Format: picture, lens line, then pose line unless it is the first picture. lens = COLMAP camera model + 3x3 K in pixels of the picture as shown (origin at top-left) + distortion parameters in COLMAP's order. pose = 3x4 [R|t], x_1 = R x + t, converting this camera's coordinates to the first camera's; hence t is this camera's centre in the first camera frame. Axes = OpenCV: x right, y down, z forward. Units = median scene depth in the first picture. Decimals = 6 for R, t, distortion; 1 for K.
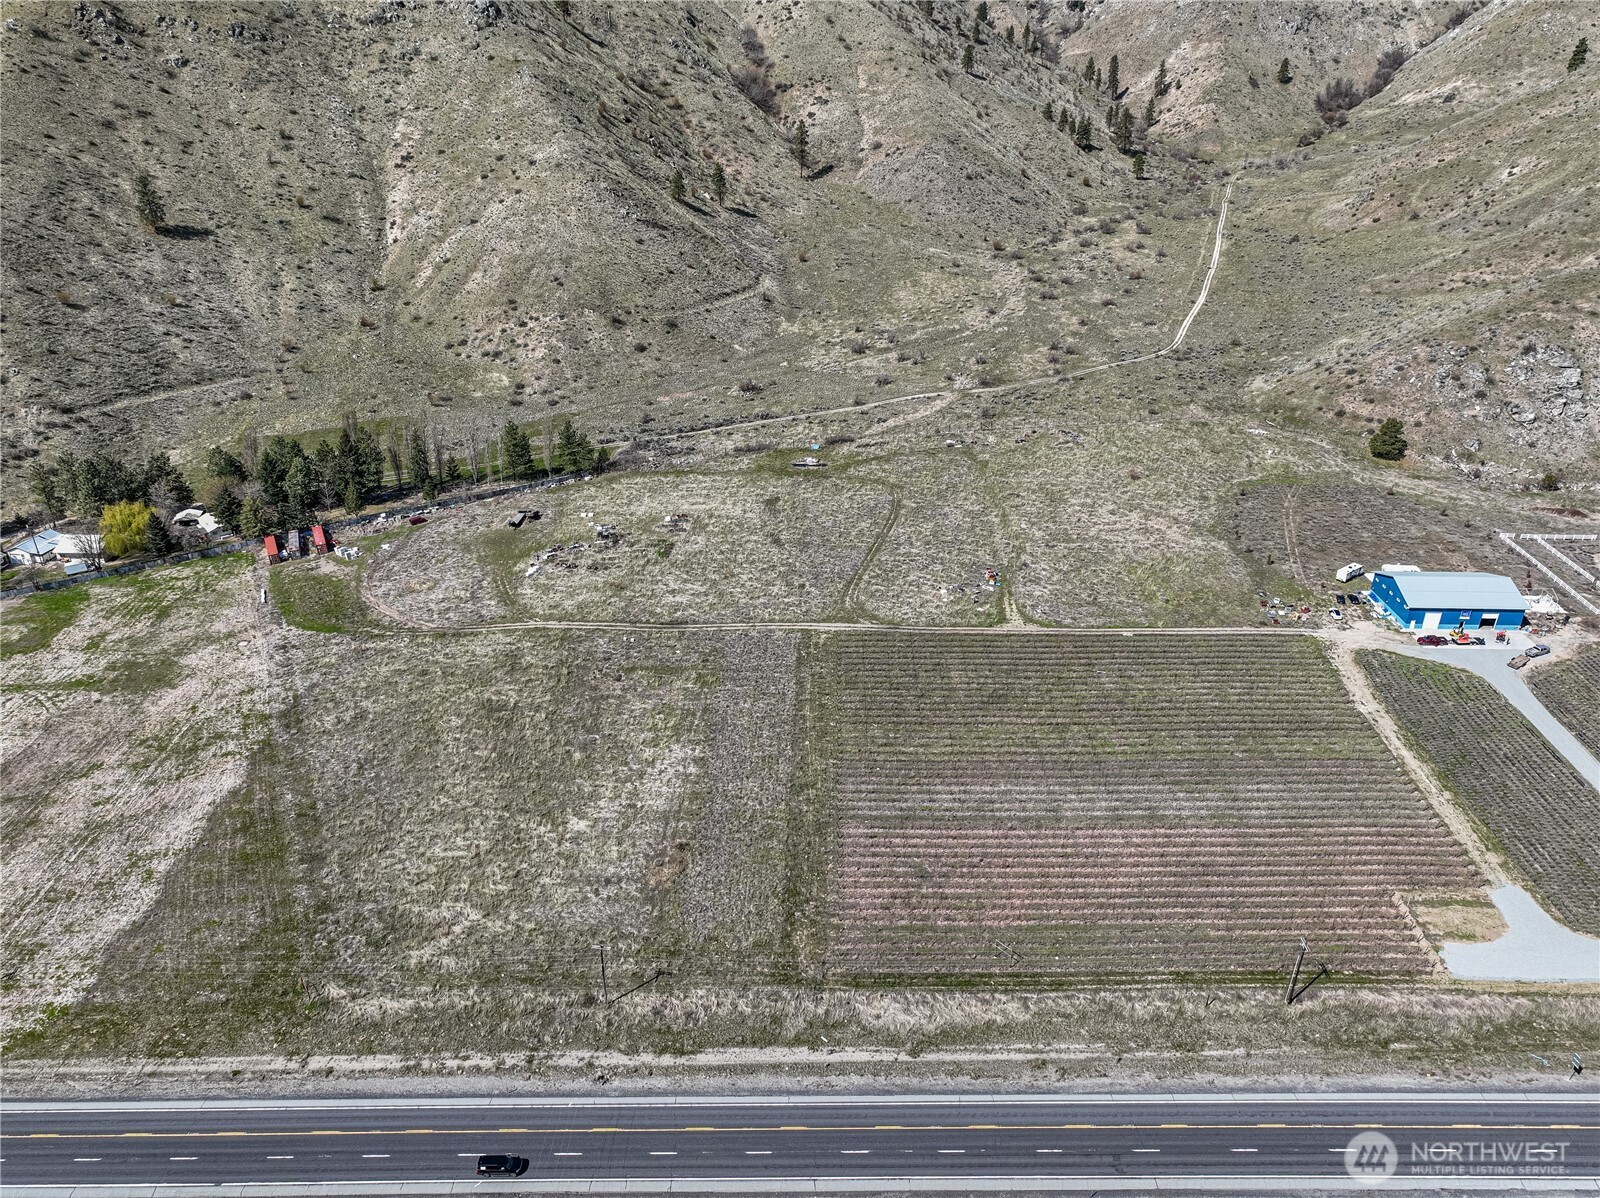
lens RADIAL K [[1126.7, 0, 805.3], [0, 1126.7, 593.0], [0, 0, 1]] dist [-0.000440, 0.016811]
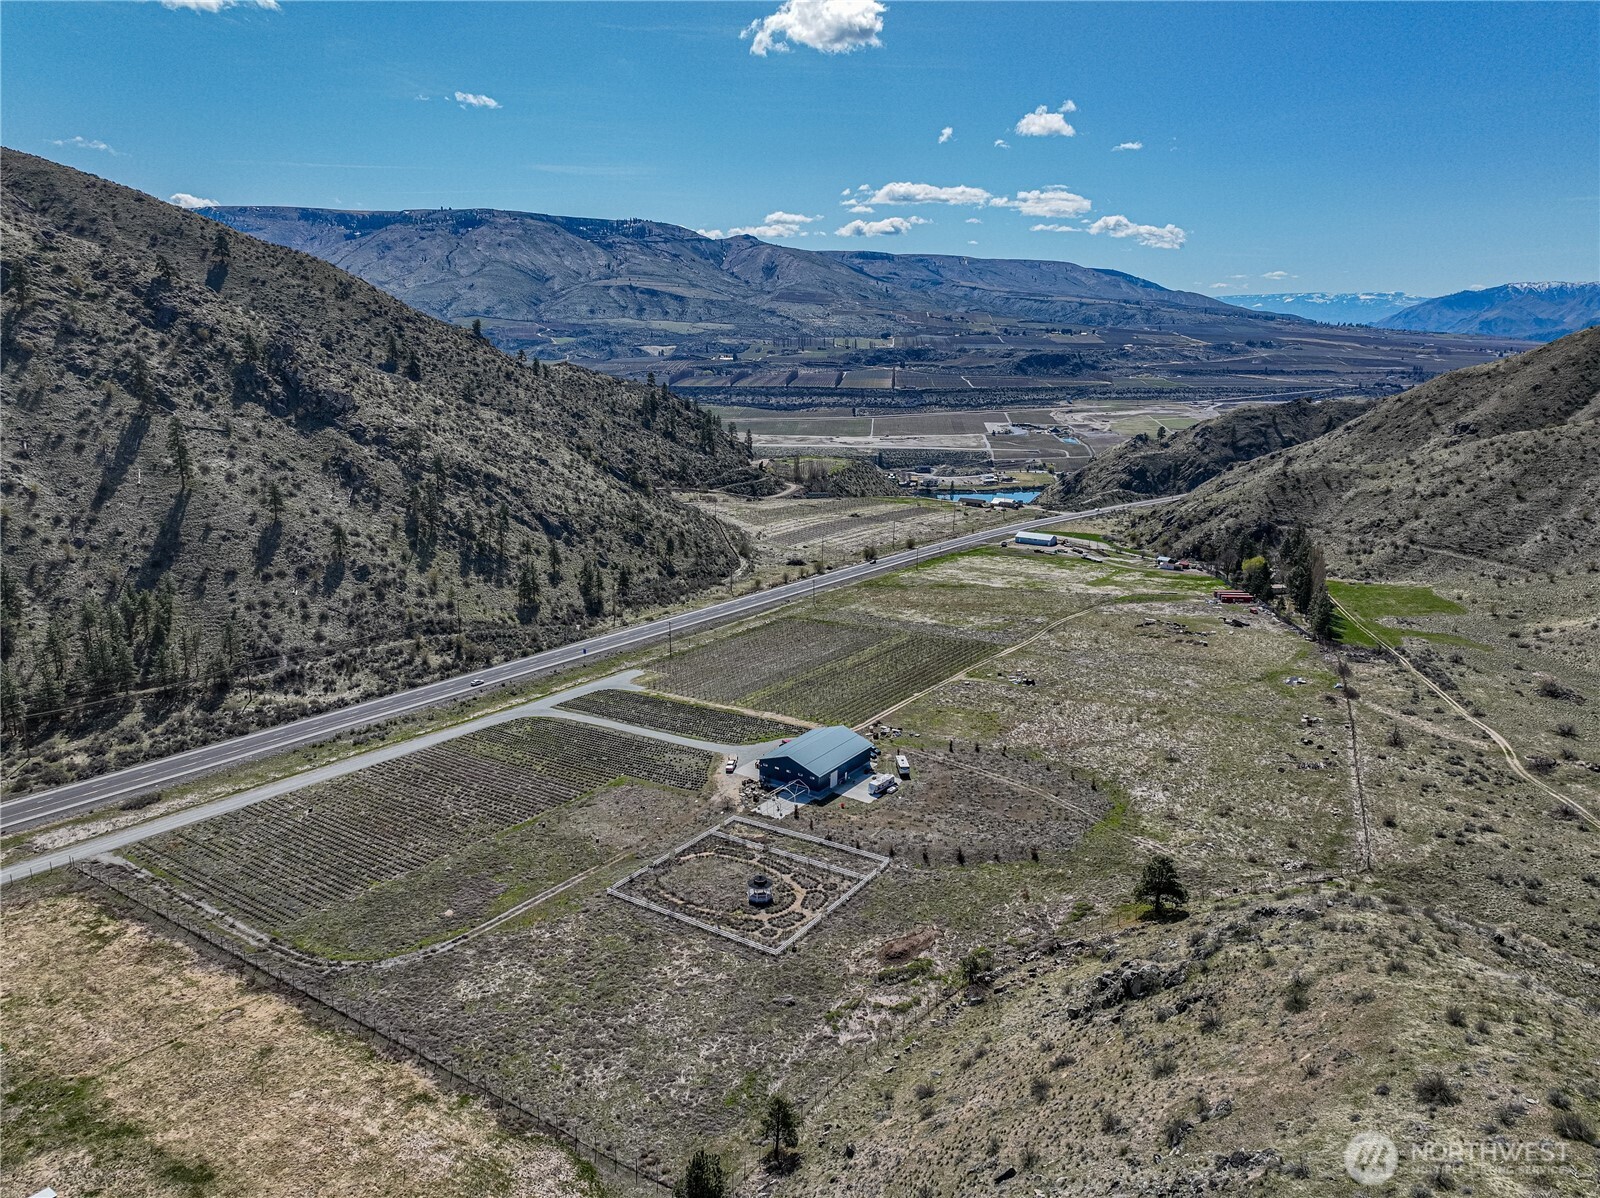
lens RADIAL K [[1126.7, 0, 805.6], [0, 1126.7, 597.5], [0, 0, 1]] dist [-0.000440, 0.016811]
pose [[-0.543178, 0.187915, -0.818319, 0.900794], [-0.381560, 0.812931, 0.439948, -0.381215], [0.747910, 0.551208, -0.369866, 0.809606]]
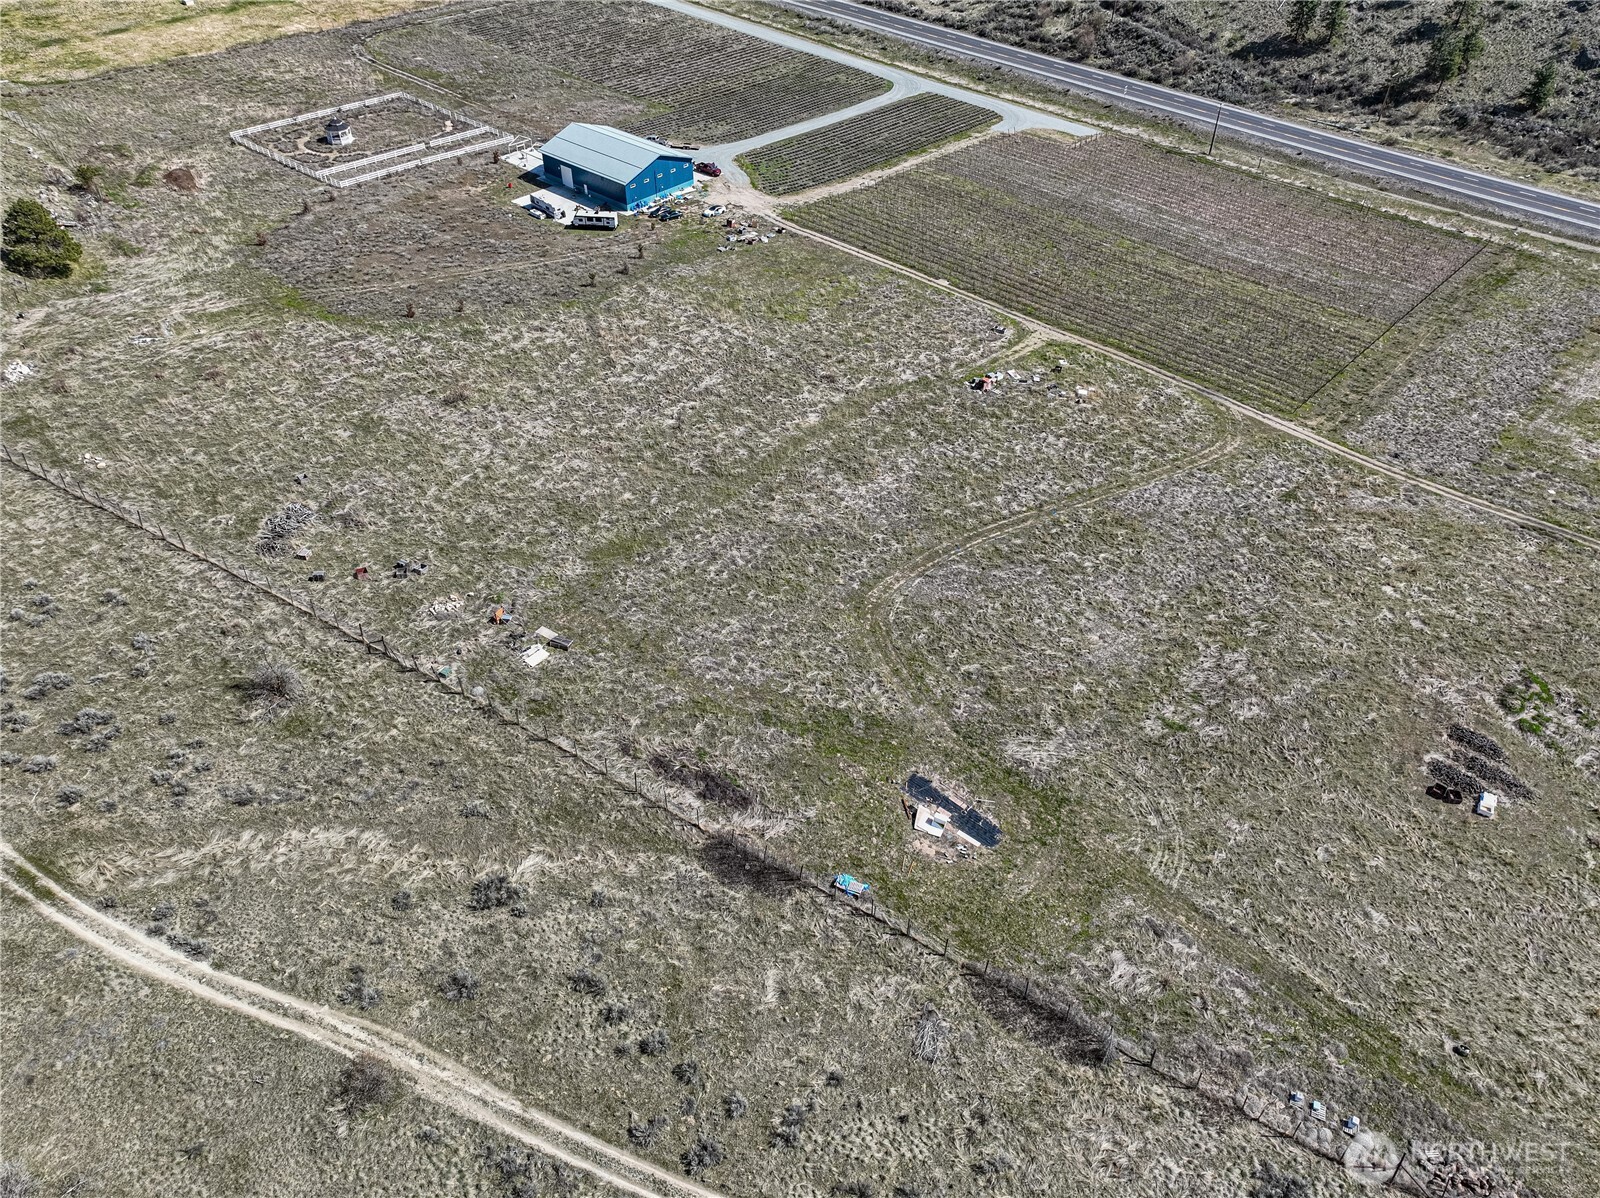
lens RADIAL K [[1126.7, 0, 806.1], [0, 1126.7, 590.9], [0, 0, 1]] dist [-0.000440, 0.016811]
pose [[-0.760695, -0.438253, 0.478829, -0.071928], [0.267890, 0.459958, 0.846566, -0.339113], [-0.591252, 0.772252, -0.232484, 0.844673]]
